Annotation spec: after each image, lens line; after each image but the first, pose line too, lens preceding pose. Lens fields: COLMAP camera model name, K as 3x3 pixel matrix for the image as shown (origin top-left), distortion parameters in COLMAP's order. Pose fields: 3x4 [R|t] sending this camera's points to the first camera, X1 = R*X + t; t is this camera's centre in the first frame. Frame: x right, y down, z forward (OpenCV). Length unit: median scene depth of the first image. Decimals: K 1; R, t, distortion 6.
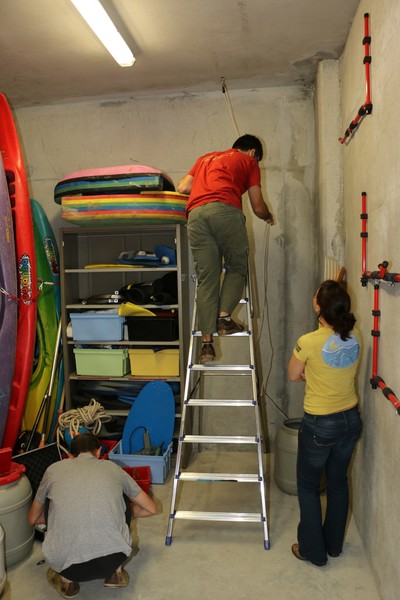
lens RADIAL K [[480.9, 0, 200.0], [0, 480.9, 300.0], [0, 0, 1]] dist [-0.184427, 0.148335]
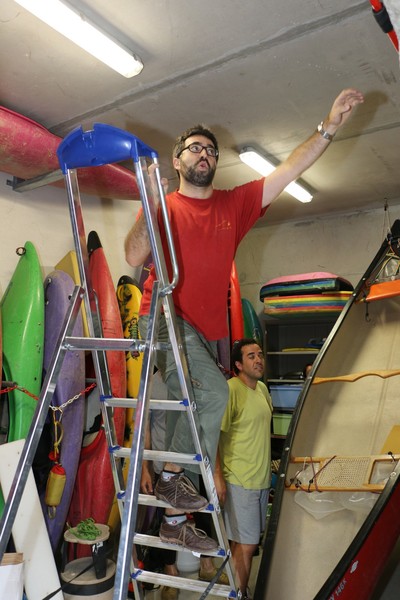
lens RADIAL K [[480.9, 0, 200.0], [0, 480.9, 300.0], [0, 0, 1]] dist [-0.184427, 0.148335]
pose [[0.895332, -0.036866, -0.443870, 0.151132], [-0.045754, 0.983683, -0.173993, 0.035511], [0.443042, 0.176090, 0.879037, -0.289932]]
